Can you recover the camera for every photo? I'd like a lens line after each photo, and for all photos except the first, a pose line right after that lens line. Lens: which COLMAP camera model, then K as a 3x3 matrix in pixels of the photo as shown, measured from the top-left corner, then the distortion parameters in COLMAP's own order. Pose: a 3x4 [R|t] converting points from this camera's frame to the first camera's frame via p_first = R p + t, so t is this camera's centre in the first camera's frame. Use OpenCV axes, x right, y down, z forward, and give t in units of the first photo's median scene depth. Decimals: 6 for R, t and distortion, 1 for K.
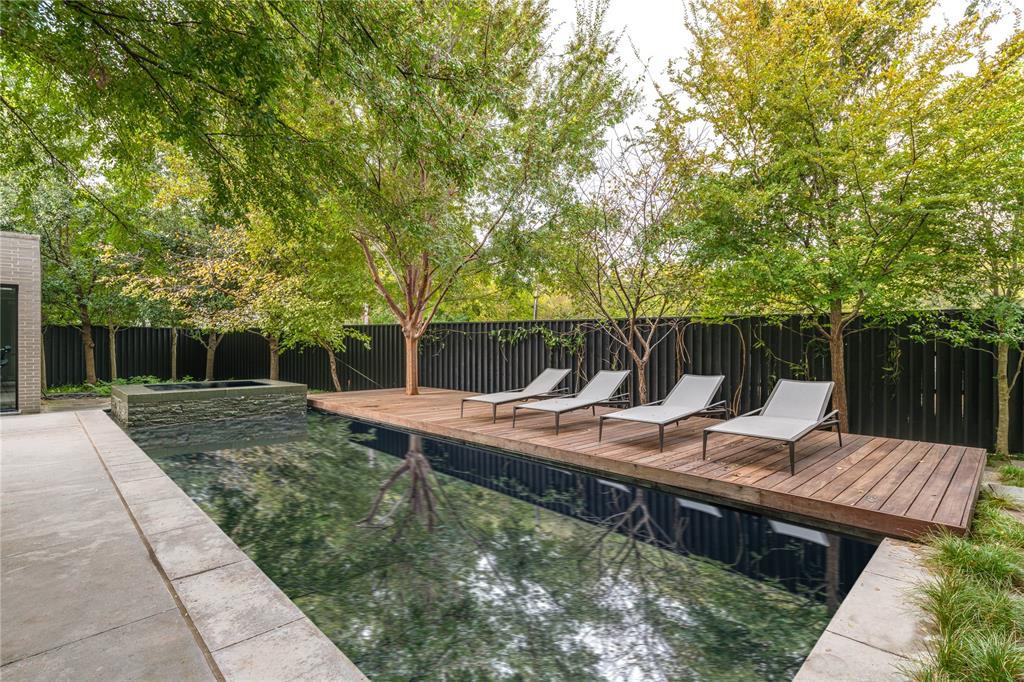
lens RADIAL K [[486.5, 0, 508.3], [0, 486.5, 350.9], [0, 0, 1]] dist [0.003091, 0.000482]
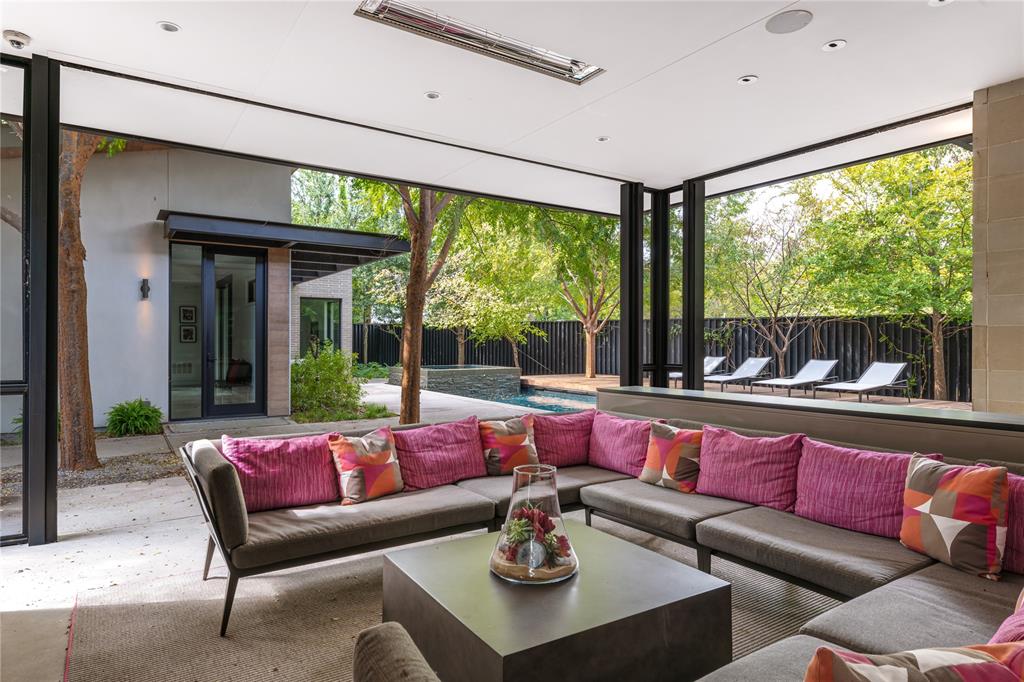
lens RADIAL K [[584.4, 0, 512.0], [0, 584.4, 341.0], [0, 0, 1]] dist [-0.000446, -0.000407]
pose [[0.983848, 0.001809, -0.178997, -0.146056], [-0.002888, 0.999979, -0.005769, 0.003635], [0.178982, 0.006193, 0.983833, -0.625669]]
